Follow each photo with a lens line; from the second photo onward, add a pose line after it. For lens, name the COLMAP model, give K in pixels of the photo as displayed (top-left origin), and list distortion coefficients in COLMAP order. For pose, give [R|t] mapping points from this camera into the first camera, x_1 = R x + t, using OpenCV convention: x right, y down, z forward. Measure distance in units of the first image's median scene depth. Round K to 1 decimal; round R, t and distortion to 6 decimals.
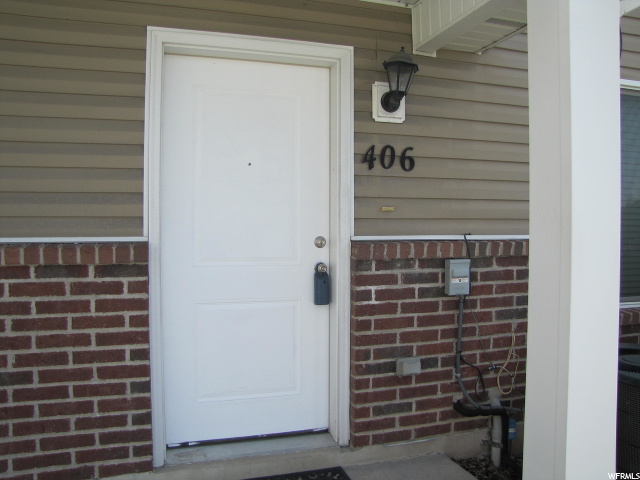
lens RADIAL K [[539.2, 0, 321.4], [0, 539.2, 237.0], [0, 0, 1]] dist [-0.183832, 0.170480]
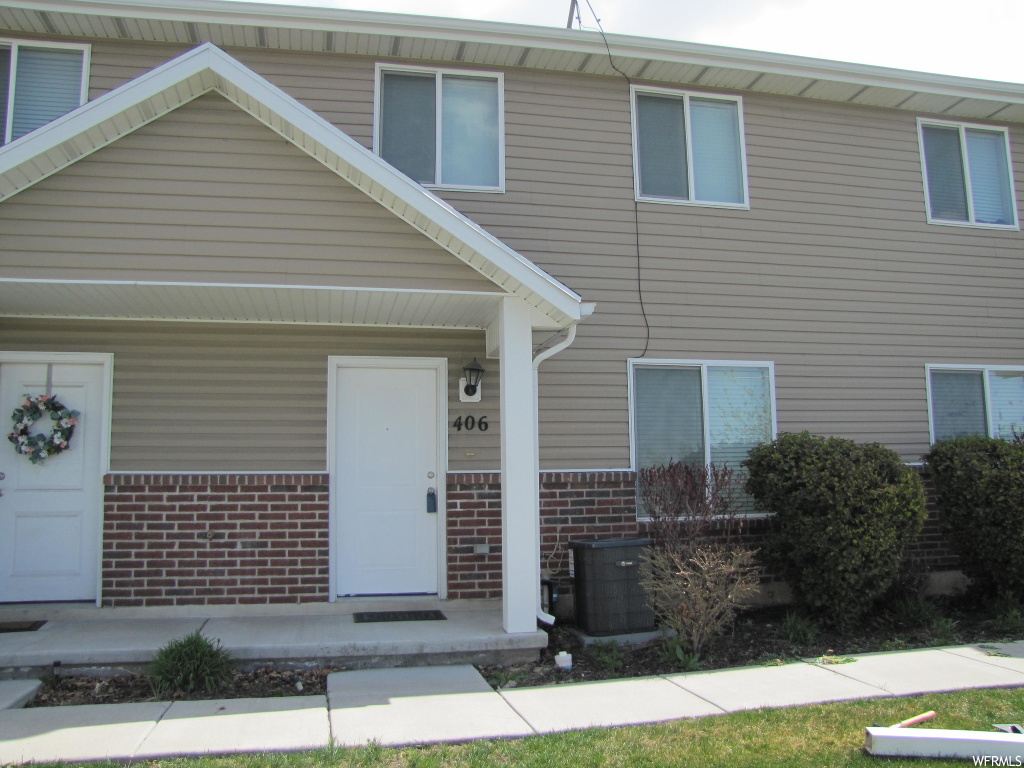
lens RADIAL K [[862.8, 0, 514.3], [0, 862.8, 379.2], [0, 0, 1]] dist [-0.183832, 0.170480]
pose [[0.995217, -0.028242, -0.093521, 0.545762], [0.014314, 0.989125, -0.146376, 0.116125], [0.096638, 0.144337, 0.984798, -1.733411]]
